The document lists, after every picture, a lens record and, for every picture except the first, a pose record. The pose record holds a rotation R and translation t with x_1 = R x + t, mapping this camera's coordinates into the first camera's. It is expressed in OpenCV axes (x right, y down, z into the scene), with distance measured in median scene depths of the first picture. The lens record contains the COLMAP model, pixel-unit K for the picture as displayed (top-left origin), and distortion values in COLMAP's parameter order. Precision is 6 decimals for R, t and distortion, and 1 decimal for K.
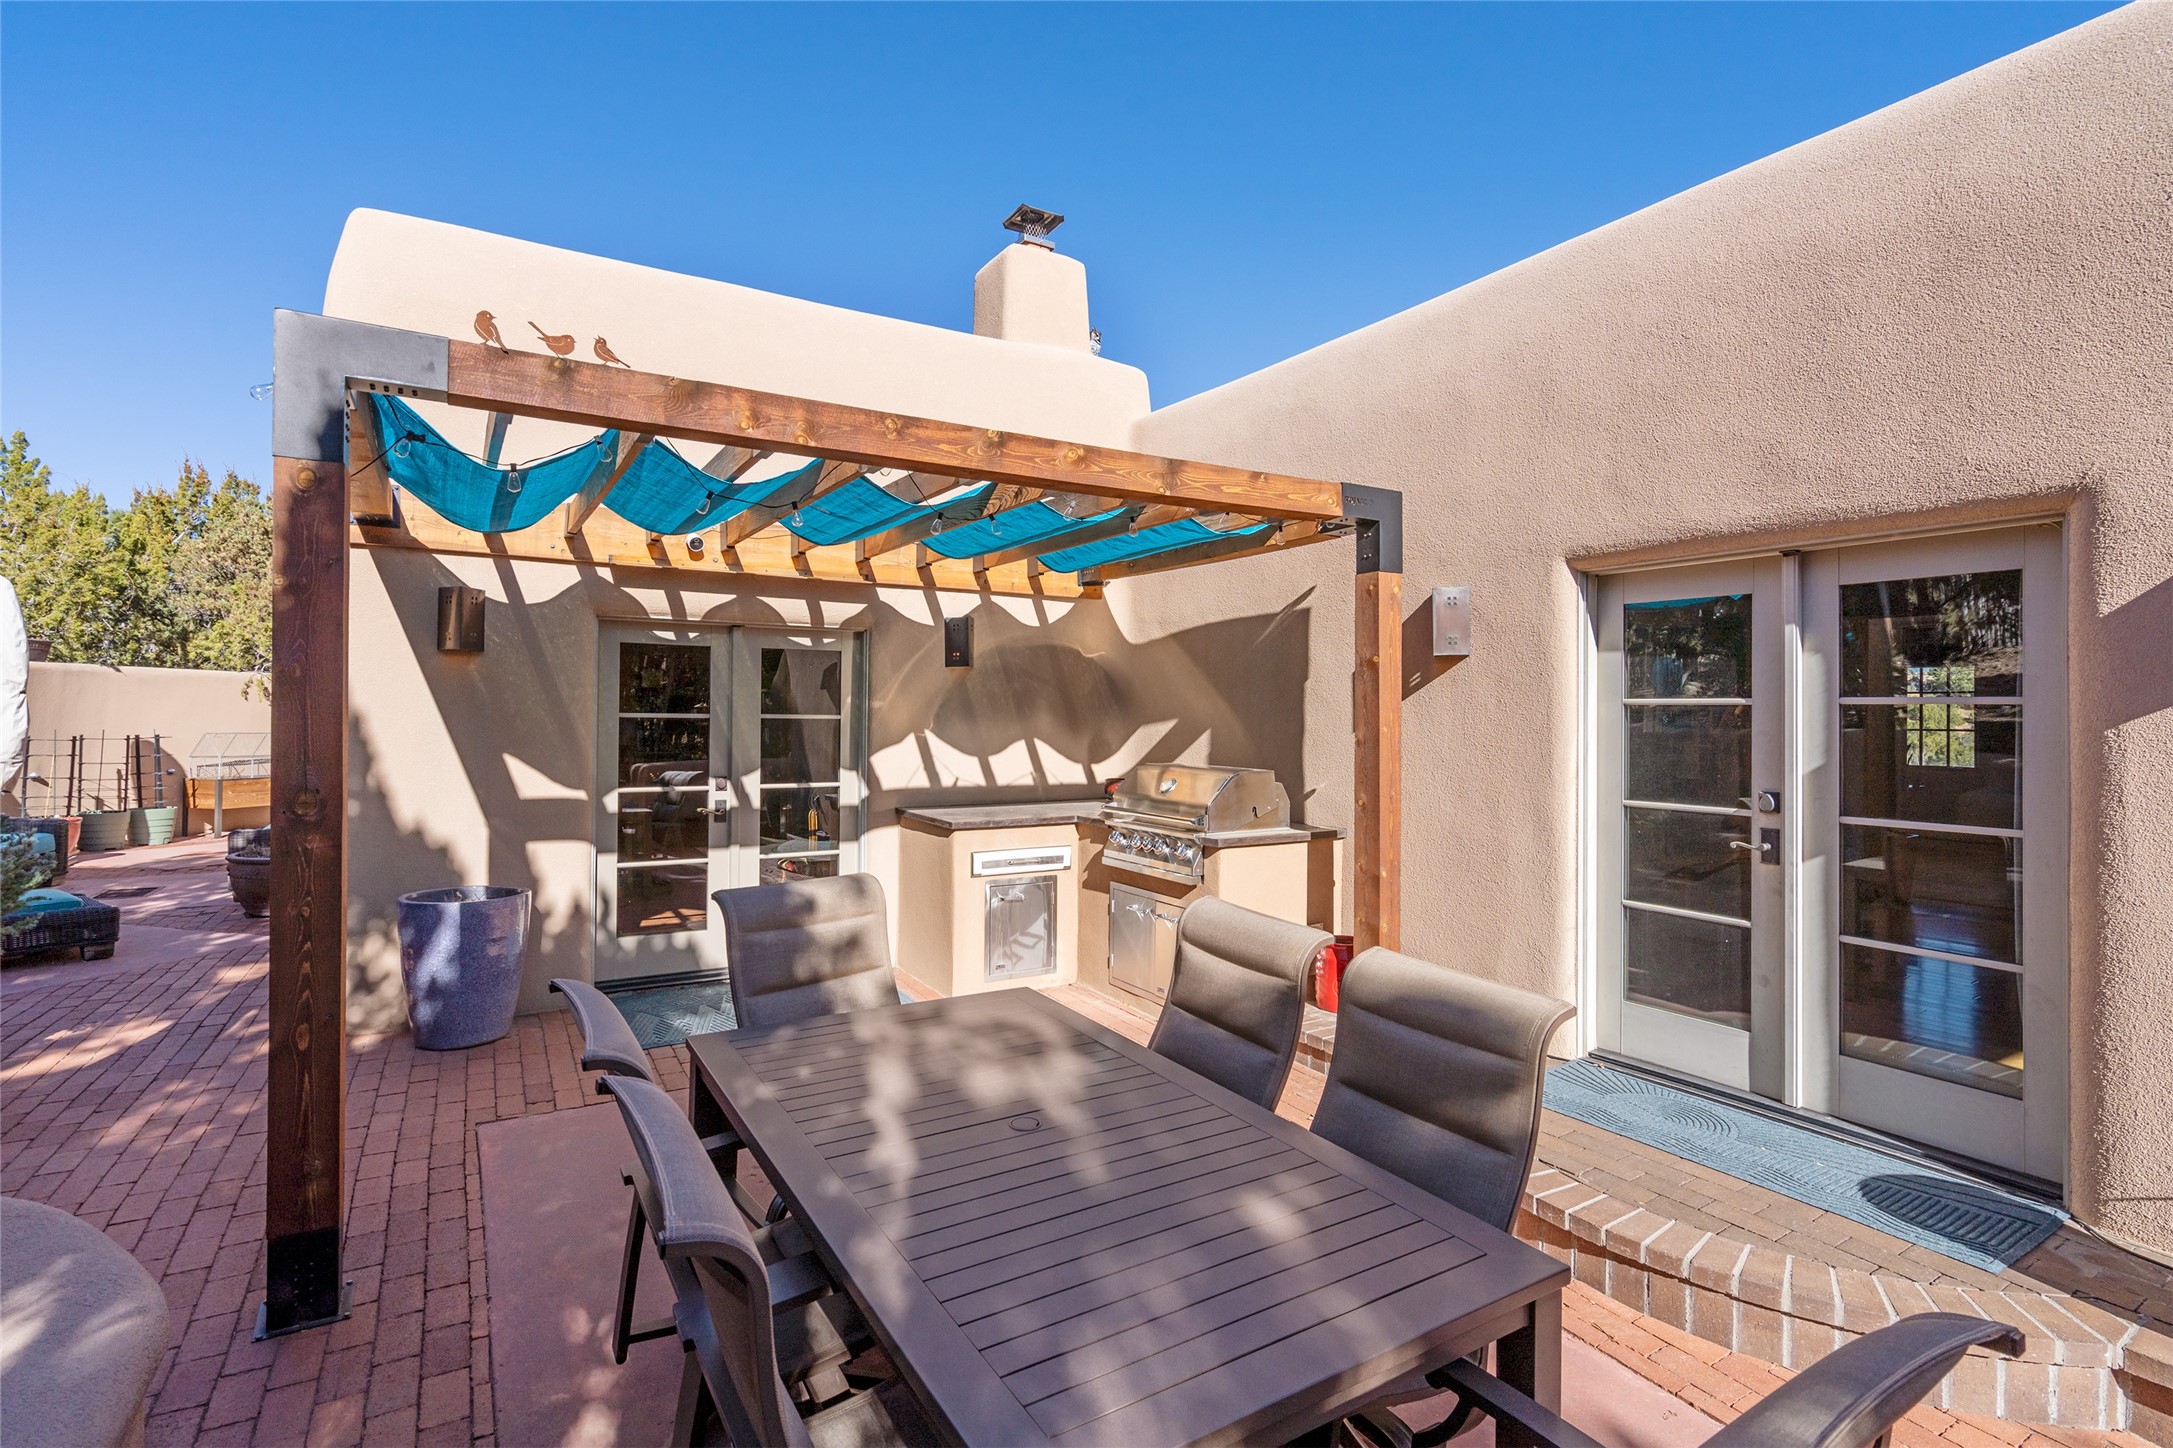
lens RADIAL K [[995.3, 0, 1076.7], [0, 995.3, 708.5], [0, 0, 1]] dist [0.002795, 0.000551]
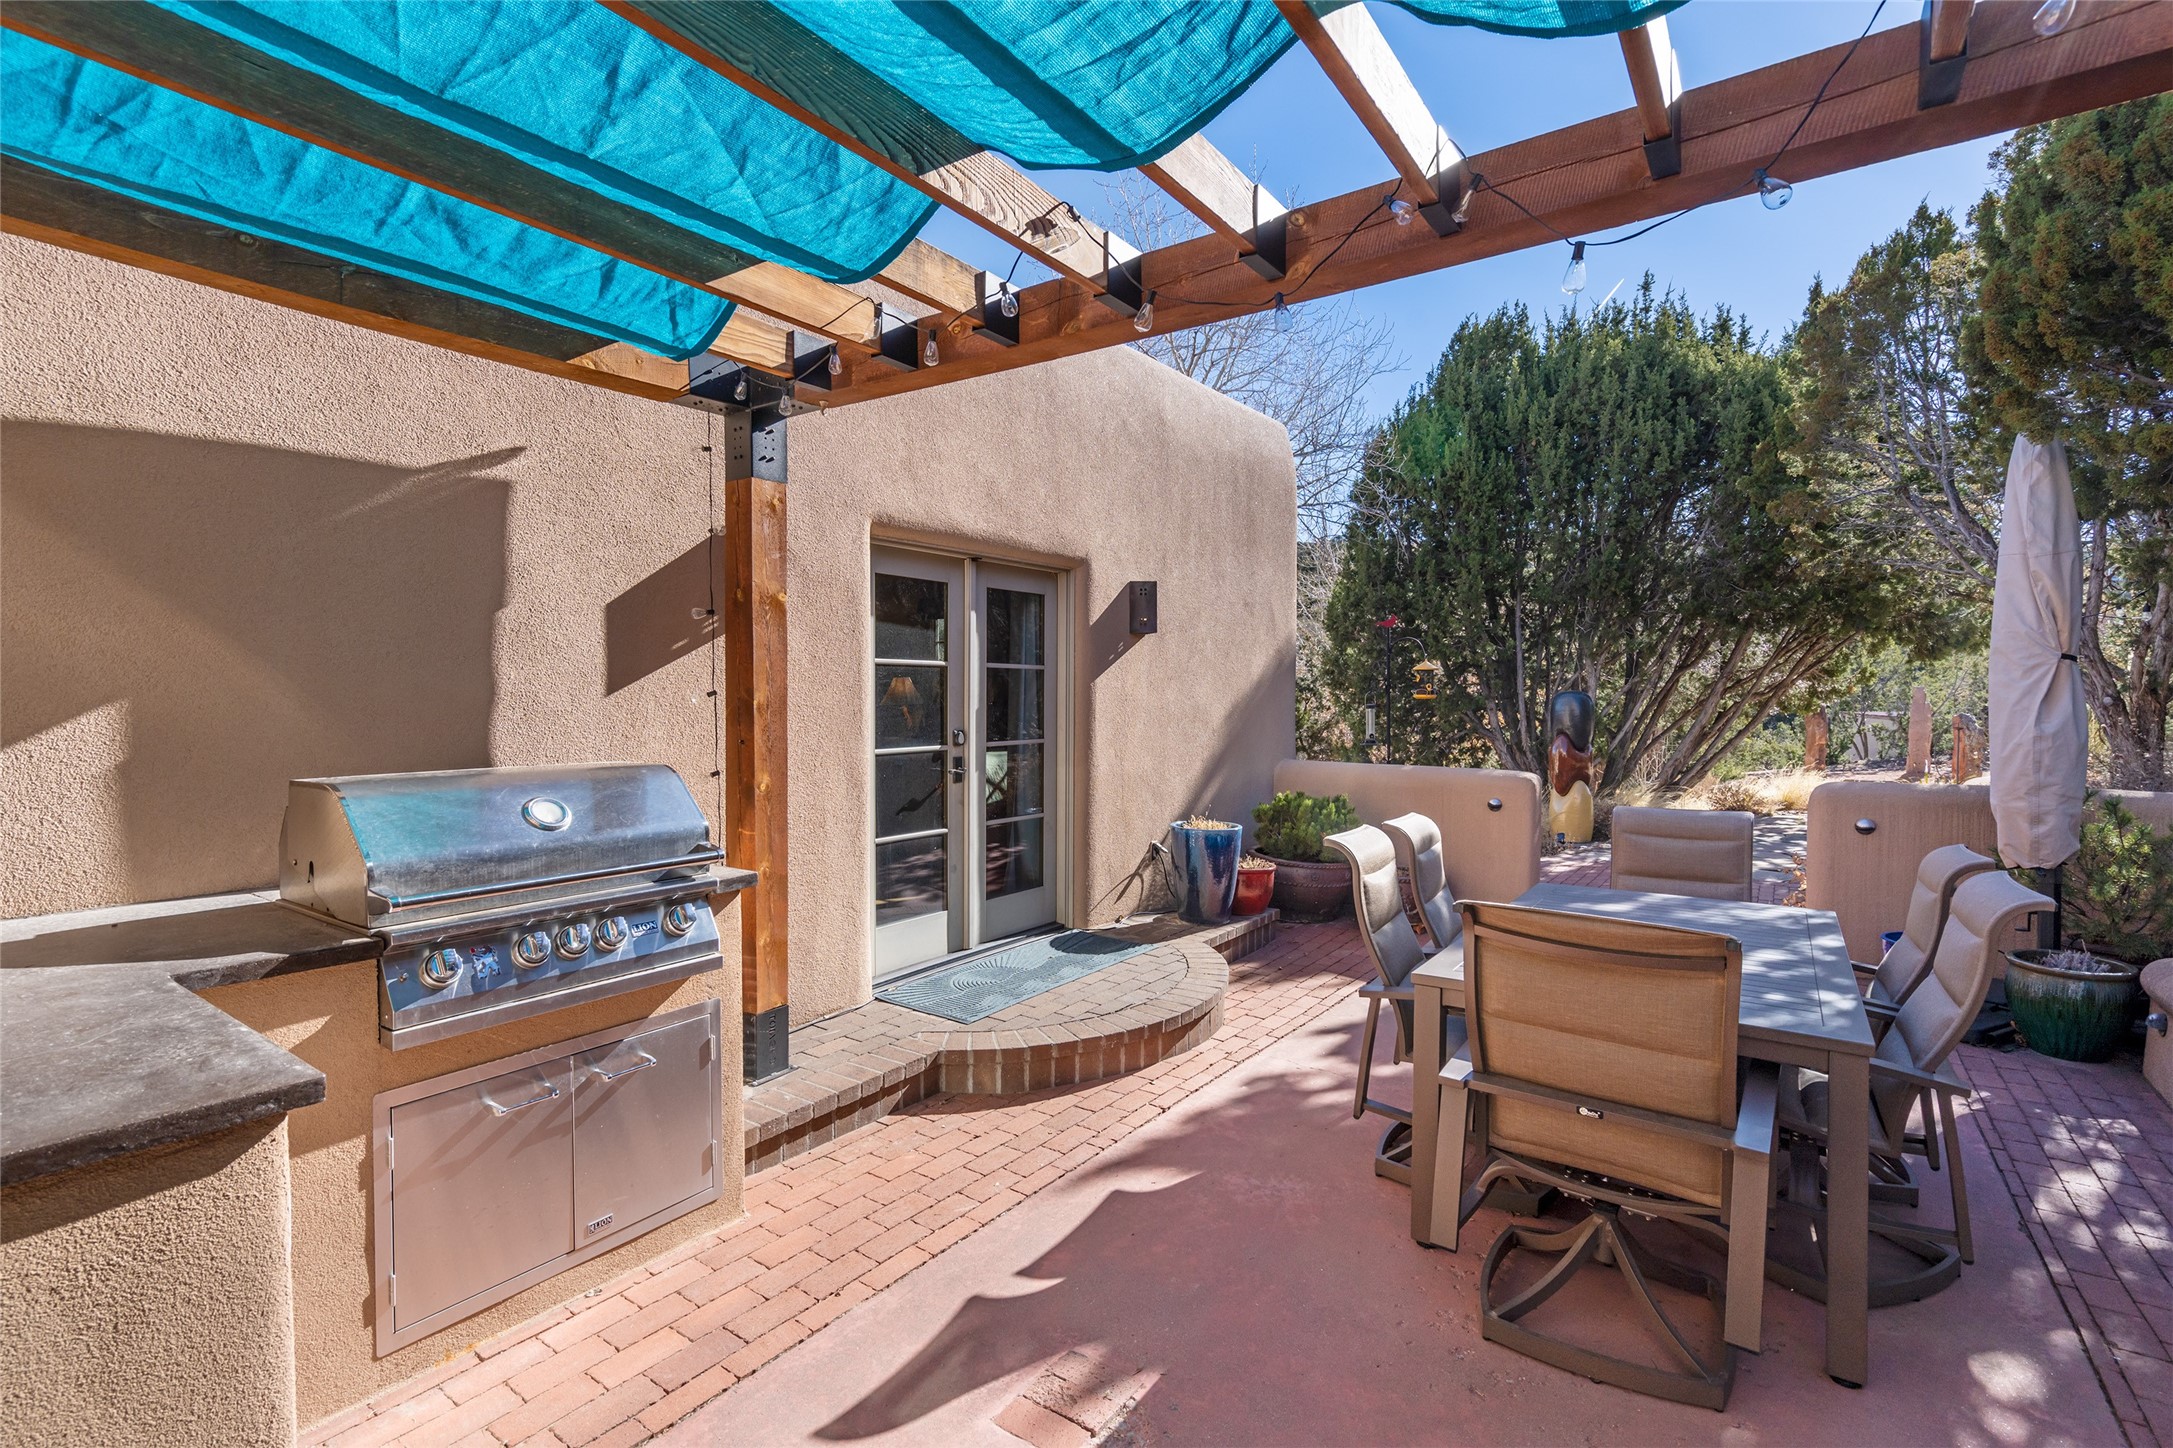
lens RADIAL K [[995.3, 0, 1085.8], [0, 995.3, 714.5], [0, 0, 1]] dist [0.002795, 0.000551]
pose [[-0.382851, -0.033934, 0.923187, -0.404644], [-0.009405, 0.999417, 0.032836, 0.010258], [-0.923762, 0.003889, -0.382947, 0.871790]]
